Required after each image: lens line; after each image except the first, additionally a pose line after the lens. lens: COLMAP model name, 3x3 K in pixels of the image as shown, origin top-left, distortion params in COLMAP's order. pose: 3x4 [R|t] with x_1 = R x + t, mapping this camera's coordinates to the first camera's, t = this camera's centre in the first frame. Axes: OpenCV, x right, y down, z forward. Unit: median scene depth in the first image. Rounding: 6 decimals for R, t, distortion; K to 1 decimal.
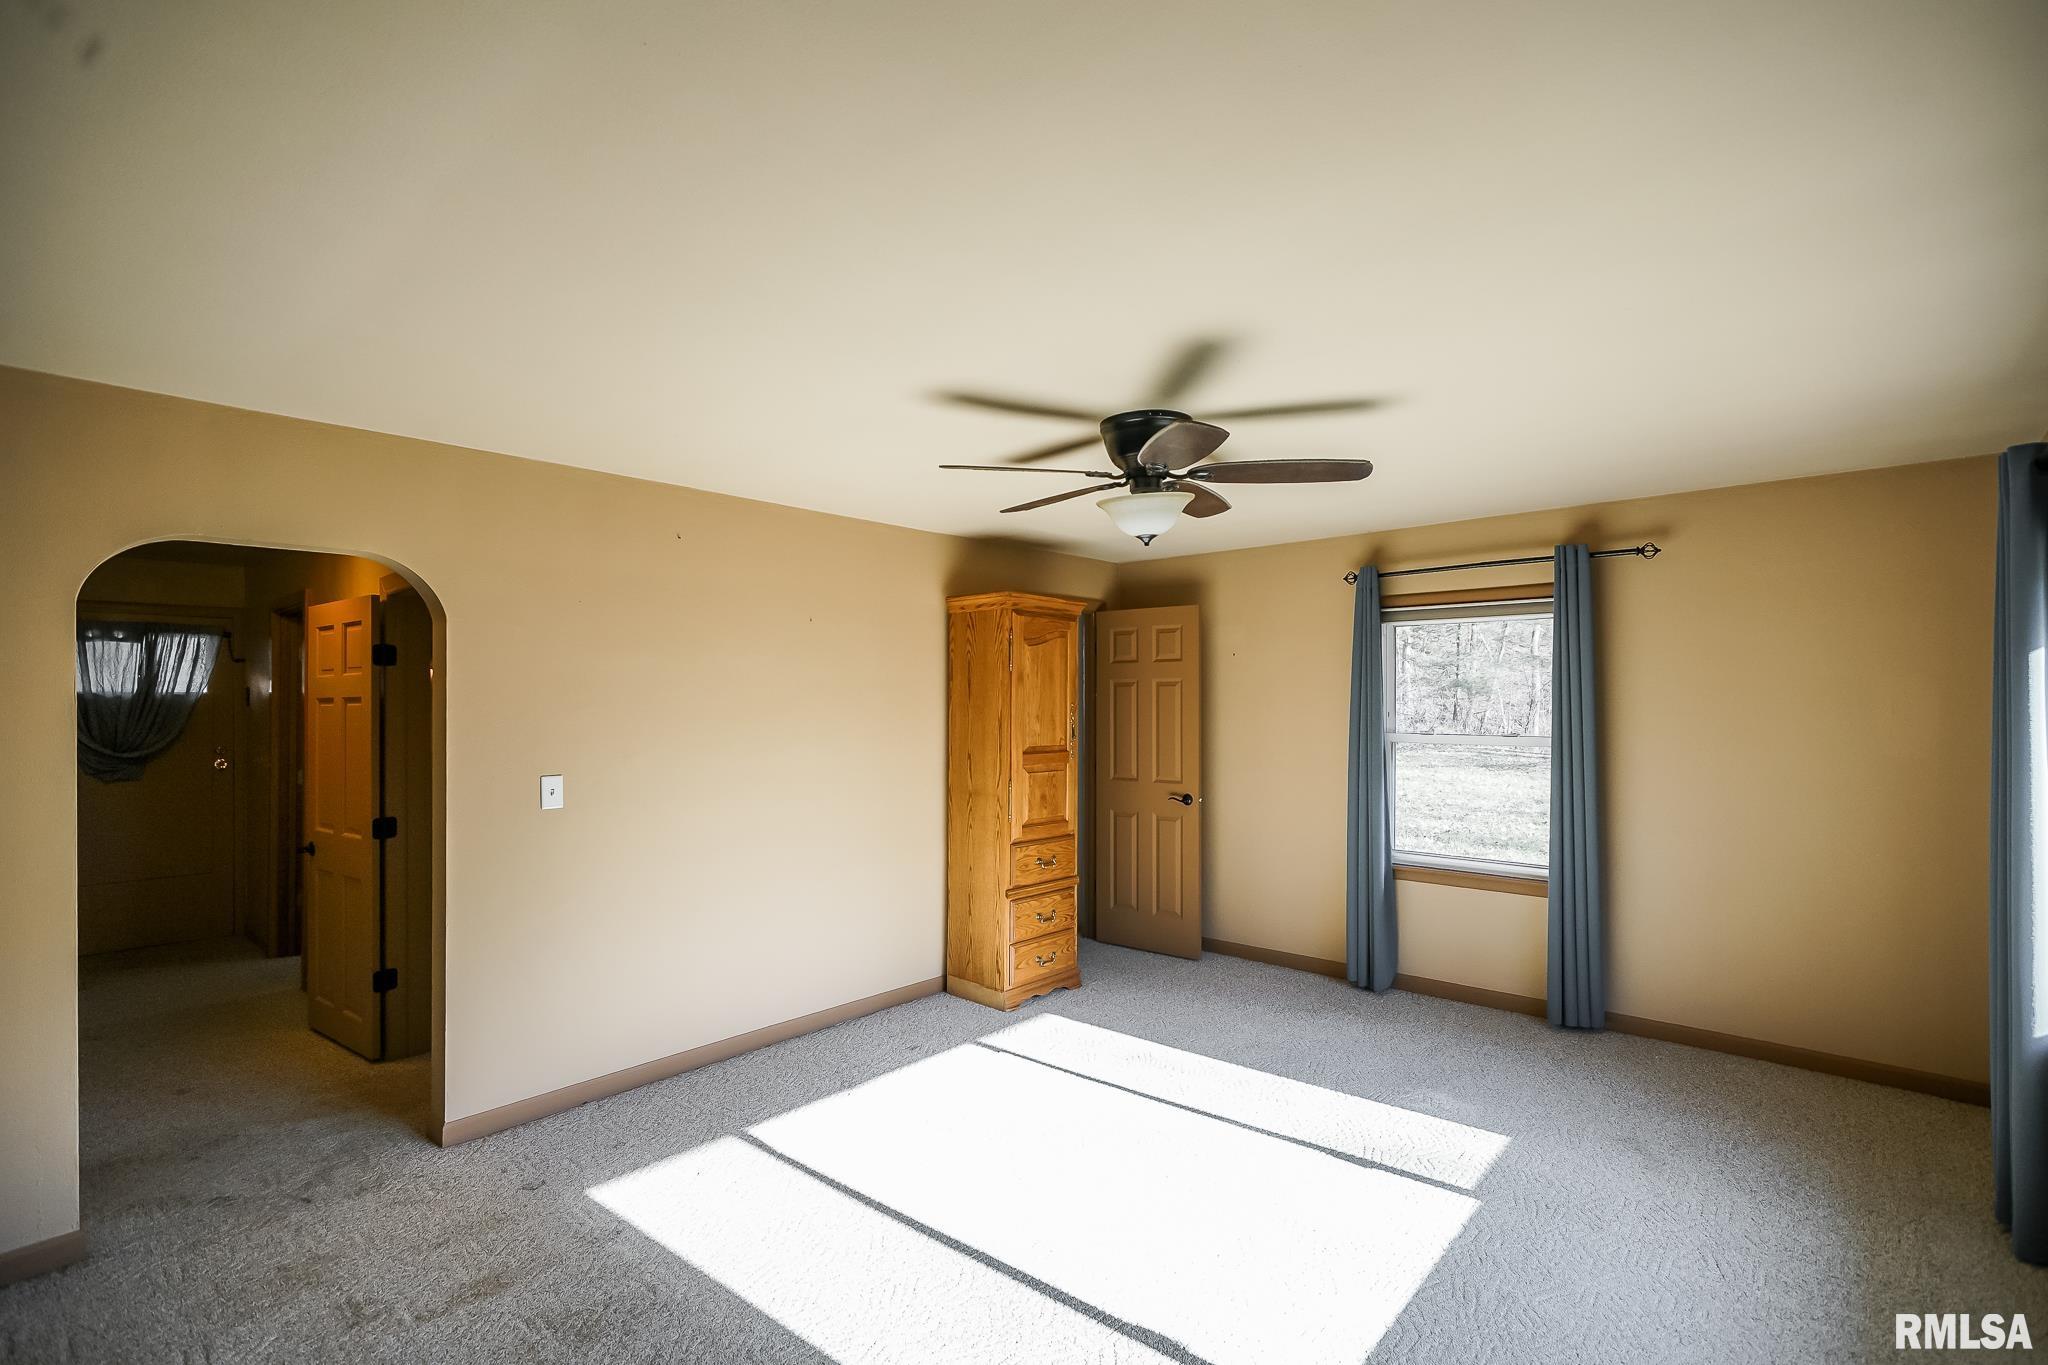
lens RADIAL K [[934.4, 0, 1024.0], [0, 934.4, 682.5], [0, 0, 1]] dist [-0.001018, -0.000207]
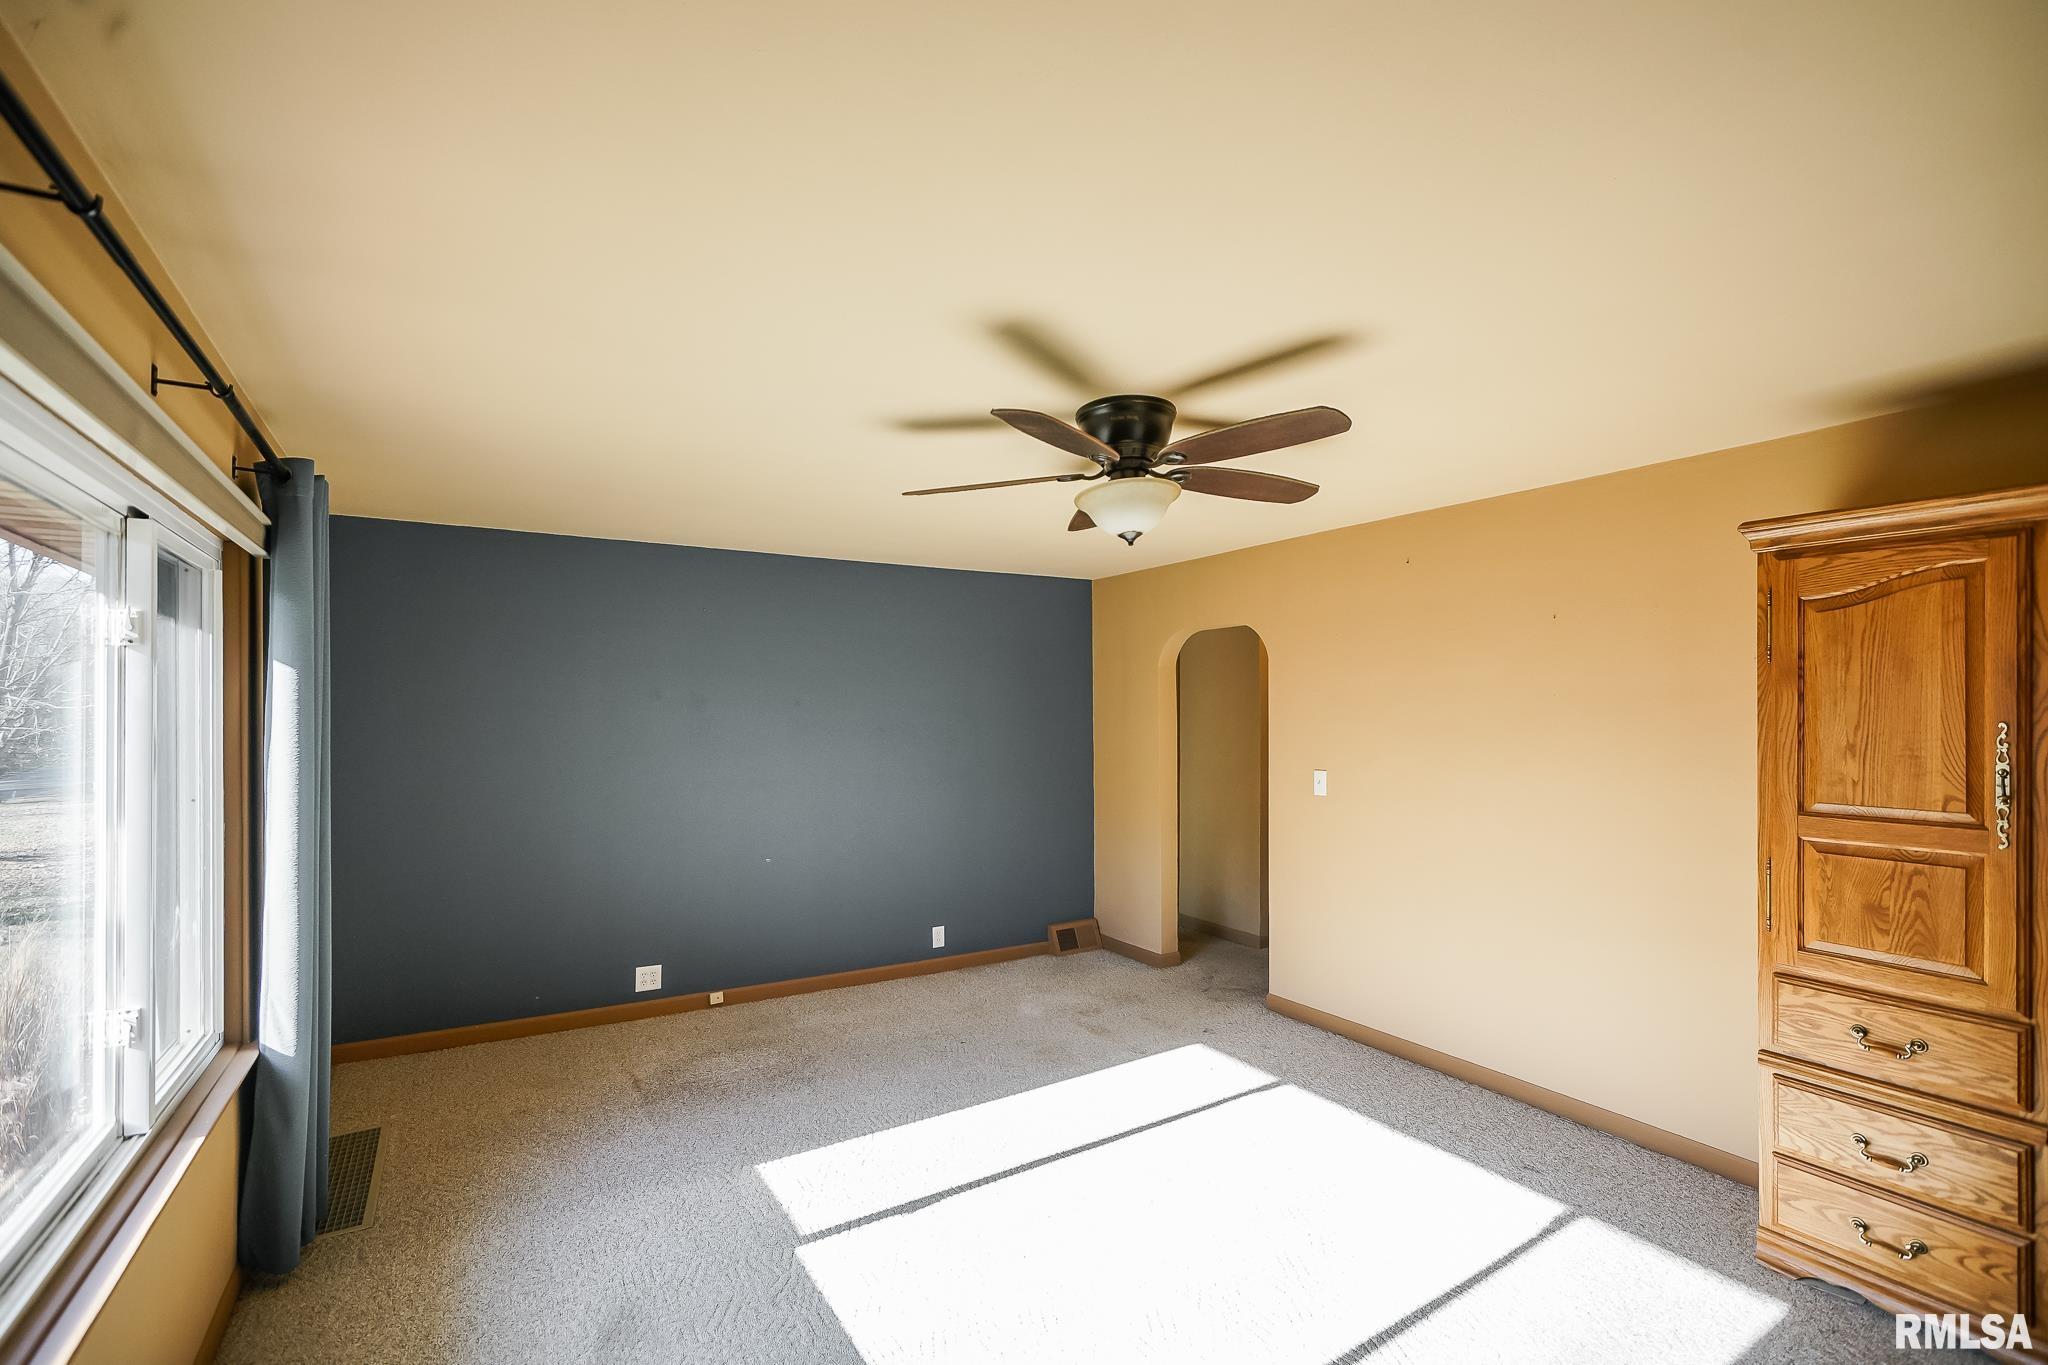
lens RADIAL K [[923.2, 0, 1022.6], [0, 923.2, 708.3], [0, 0, 1]] dist [-0.000846, -0.000050]
pose [[-0.285823, -0.001372, -0.958281, 0.657084], [0.017492, 0.999825, -0.006648, 0.011344], [0.958123, -0.018663, -0.285749, 0.750077]]
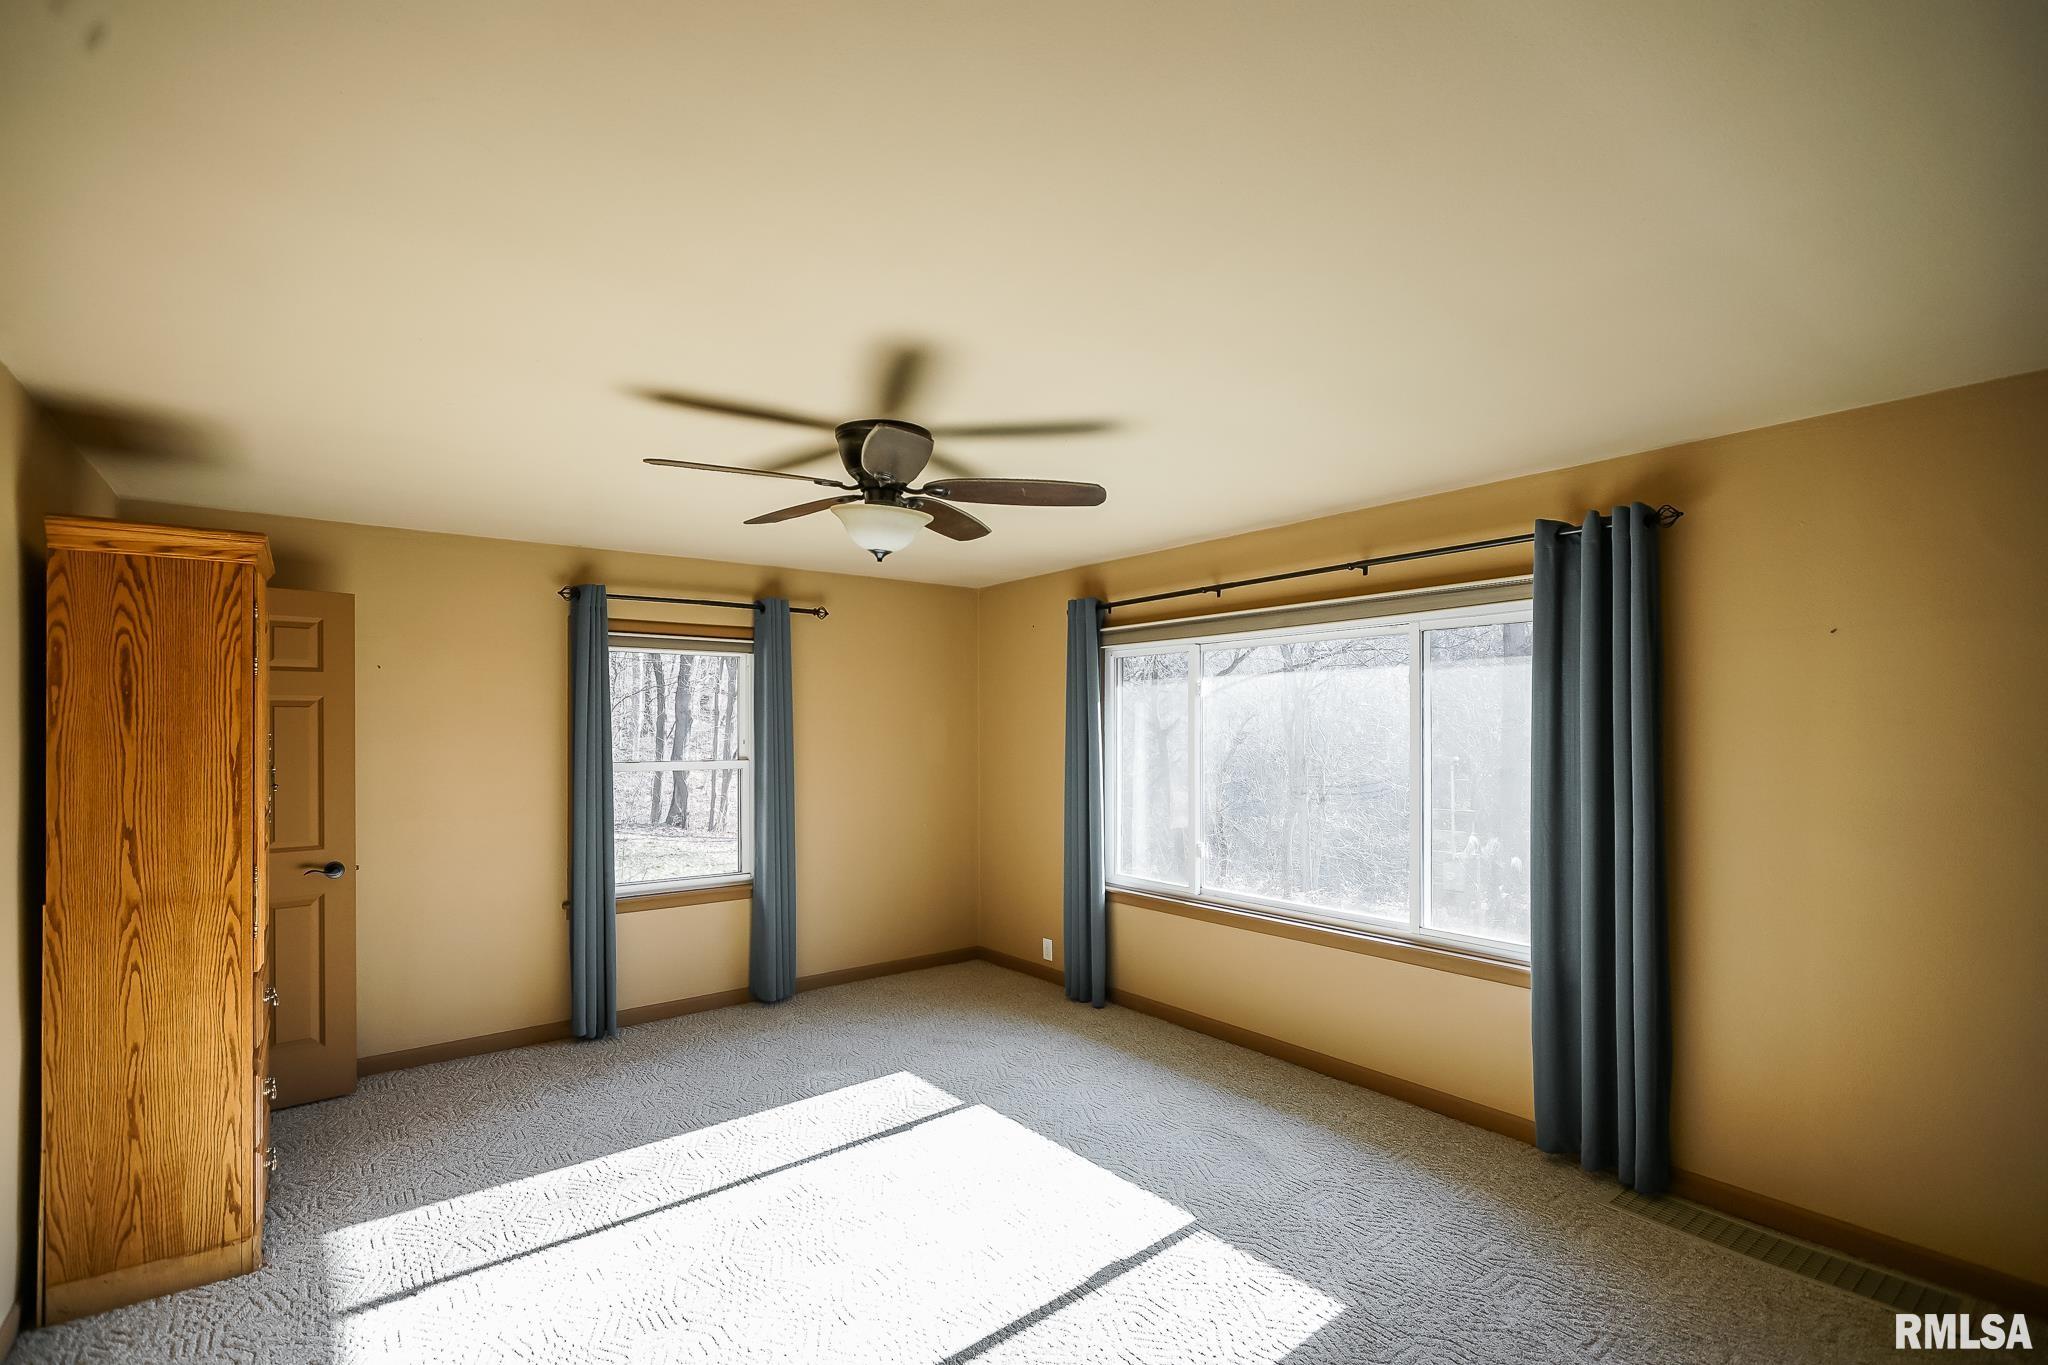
lens RADIAL K [[940.7, 0, 1019.1], [0, 940.7, 709.0], [0, 0, 1]] dist [0.000032, 0.000015]
pose [[0.177318, 0.023391, 0.983876, -0.515477], [-0.013288, 0.999683, -0.021372, 0.015603], [-0.984064, -0.009284, 0.177572, 0.448525]]
